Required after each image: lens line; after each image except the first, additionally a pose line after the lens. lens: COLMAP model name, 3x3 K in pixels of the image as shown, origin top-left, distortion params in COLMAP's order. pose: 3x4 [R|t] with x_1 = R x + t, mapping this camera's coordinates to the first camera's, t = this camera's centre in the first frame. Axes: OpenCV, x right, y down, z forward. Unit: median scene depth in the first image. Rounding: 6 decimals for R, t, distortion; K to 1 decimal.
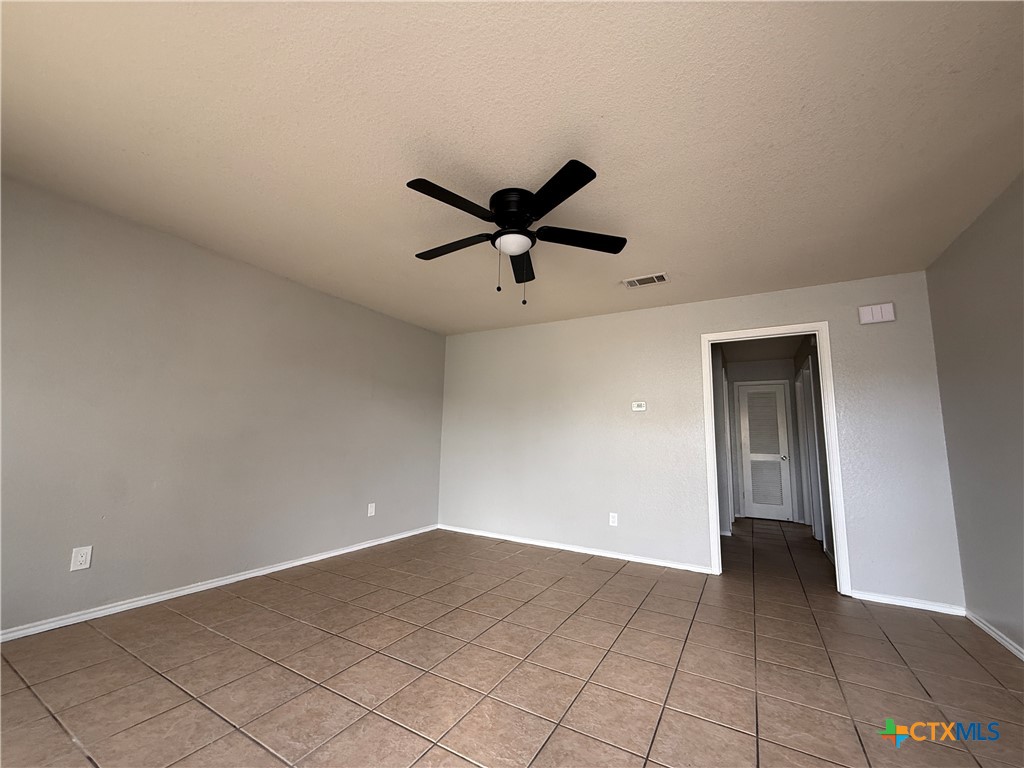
lens RADIAL K [[410.5, 0, 509.3], [0, 410.5, 382.7], [0, 0, 1]] dist [-0.005723, 0.000179]
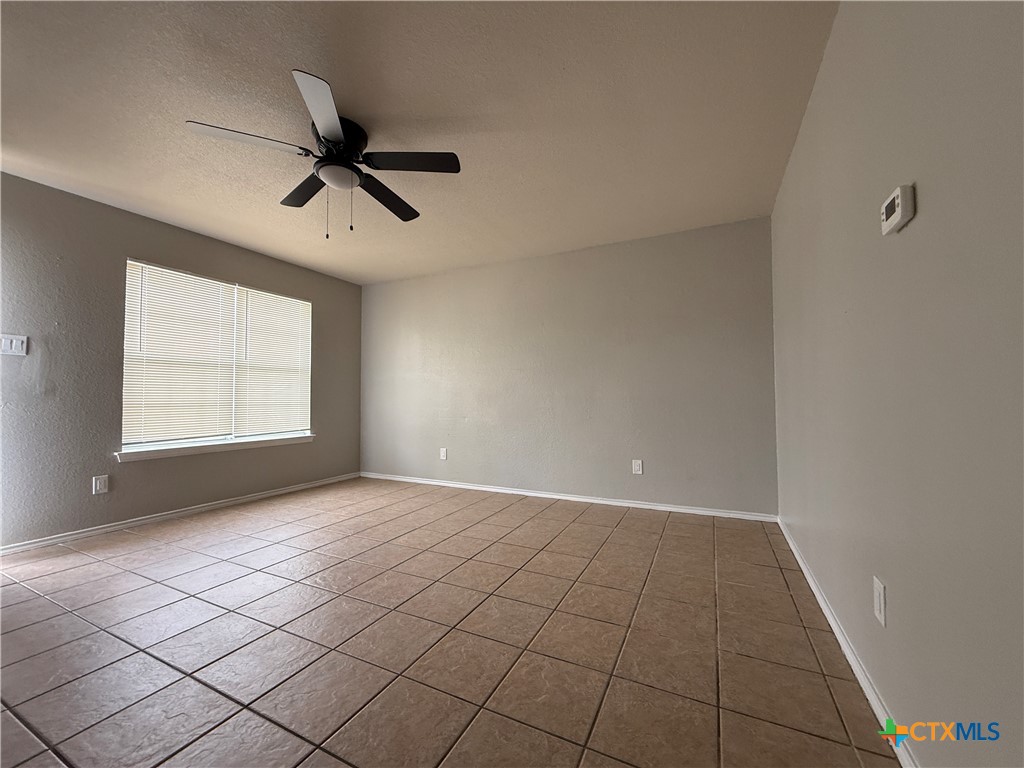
lens RADIAL K [[410.5, 0, 522.3], [0, 410.5, 389.7], [0, 0, 1]] dist [-0.005723, 0.000179]
pose [[0.078251, -0.044336, -0.995947, 0.859851], [0.143247, 0.989144, -0.032778, 0.216107], [0.986589, -0.140102, 0.083753, 1.118414]]
